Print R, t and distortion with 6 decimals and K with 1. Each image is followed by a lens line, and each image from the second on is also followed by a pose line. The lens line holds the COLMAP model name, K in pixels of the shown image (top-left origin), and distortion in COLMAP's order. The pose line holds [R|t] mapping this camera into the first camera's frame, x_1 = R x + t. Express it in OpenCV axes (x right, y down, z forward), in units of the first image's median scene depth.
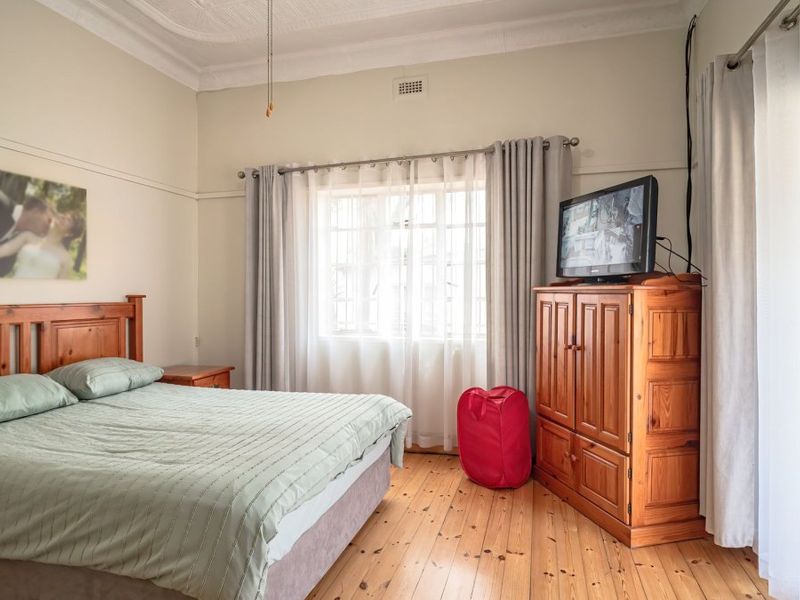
lens RADIAL K [[489.8, 0, 396.5], [0, 489.8, 293.0], [0, 0, 1]] dist [0.005956, -0.019541]
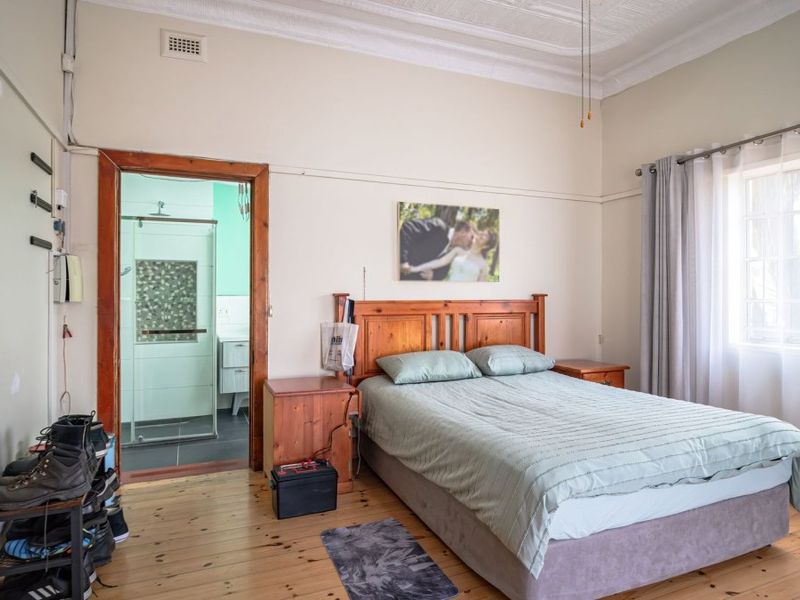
lens RADIAL K [[489.8, 0, 396.5], [0, 489.8, 293.0], [0, 0, 1]] dist [0.005956, -0.019541]
pose [[0.632202, 0.003270, -0.774797, 0.186671], [-0.003910, 0.999992, 0.001031, 0.002017], [0.774794, 0.002378, 0.632210, 0.005080]]
